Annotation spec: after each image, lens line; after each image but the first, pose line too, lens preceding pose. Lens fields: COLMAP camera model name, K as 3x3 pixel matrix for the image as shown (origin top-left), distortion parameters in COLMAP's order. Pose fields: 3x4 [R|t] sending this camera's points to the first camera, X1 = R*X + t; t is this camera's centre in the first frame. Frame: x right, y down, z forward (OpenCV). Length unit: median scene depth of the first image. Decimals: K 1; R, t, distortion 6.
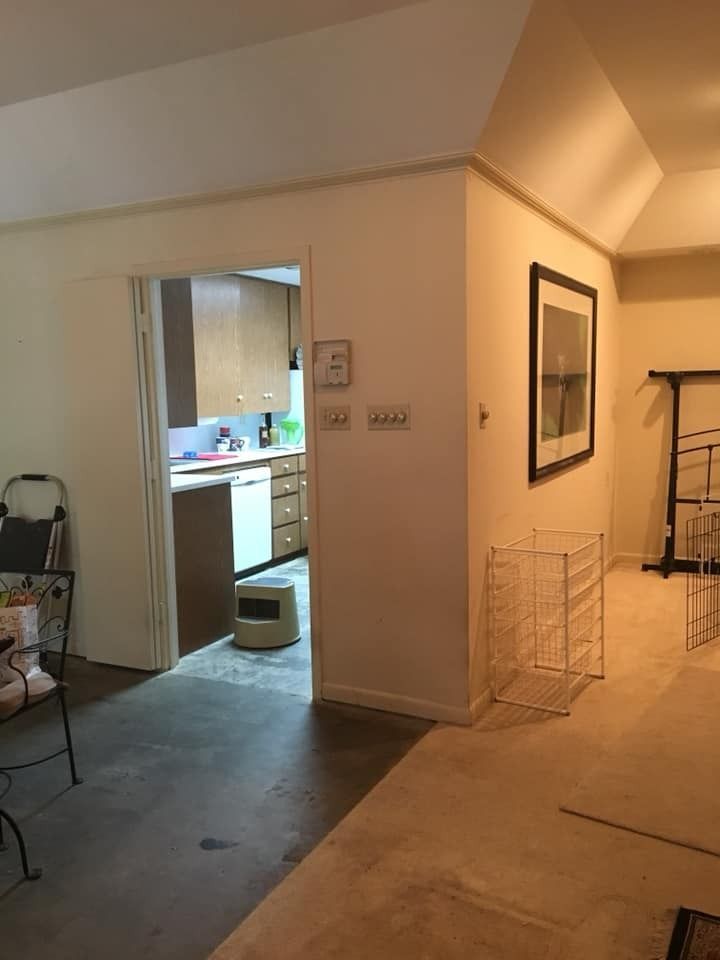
lens RADIAL K [[820.5, 0, 362.4], [0, 820.5, 482.8], [0, 0, 1]] dist [0.047490, -0.058184]
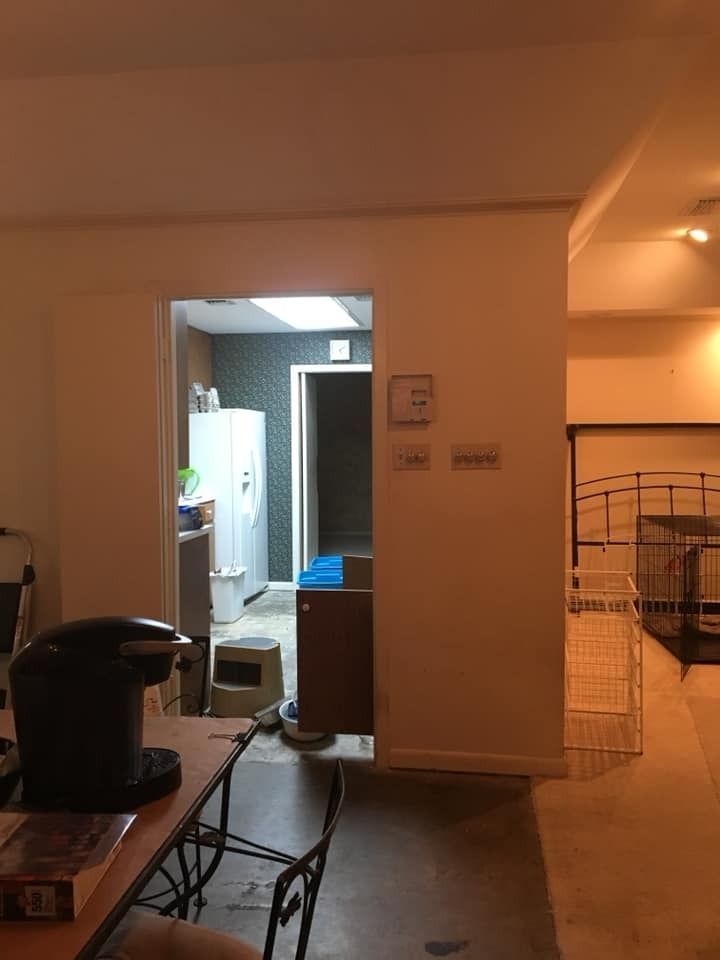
lens RADIAL K [[820.5, 0, 355.4], [0, 820.5, 476.6], [0, 0, 1]] dist [0.047490, -0.058184]
pose [[0.941019, 0.001596, 0.338351, -0.340911], [0.024568, 0.997027, -0.073030, 0.008284], [-0.337461, 0.077035, 0.938182, 0.120662]]
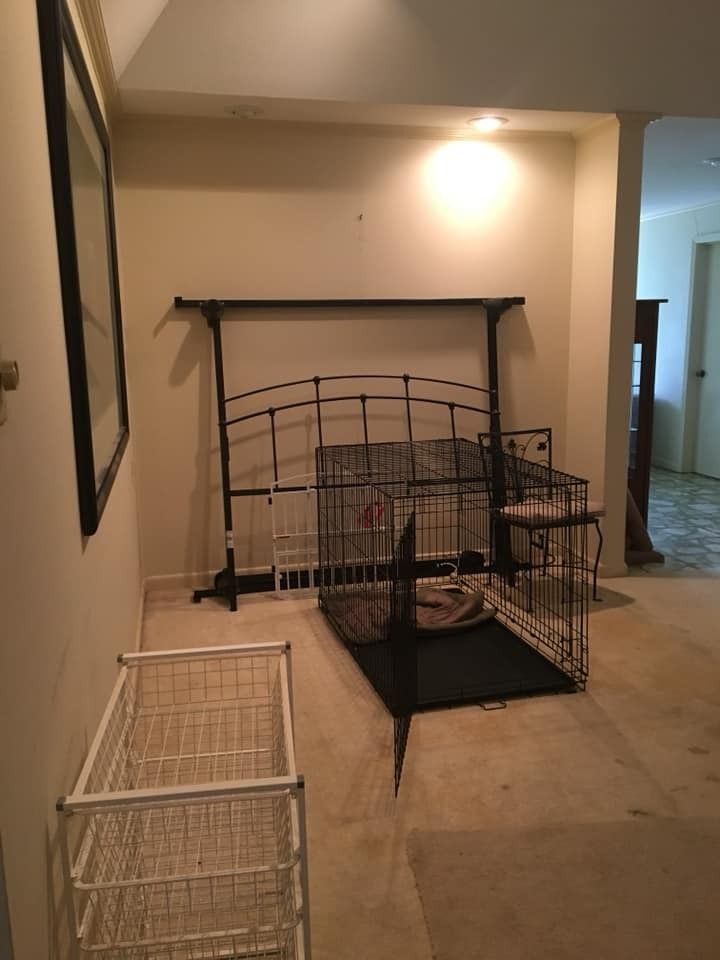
lens RADIAL K [[820.5, 0, 367.9], [0, 820.5, 478.3], [0, 0, 1]] dist [0.047490, -0.058184]
pose [[0.749582, -0.116163, 0.651639, 0.031486], [0.076297, 0.993081, 0.089265, -0.056612], [-0.657500, -0.017193, 0.753258, 0.558702]]
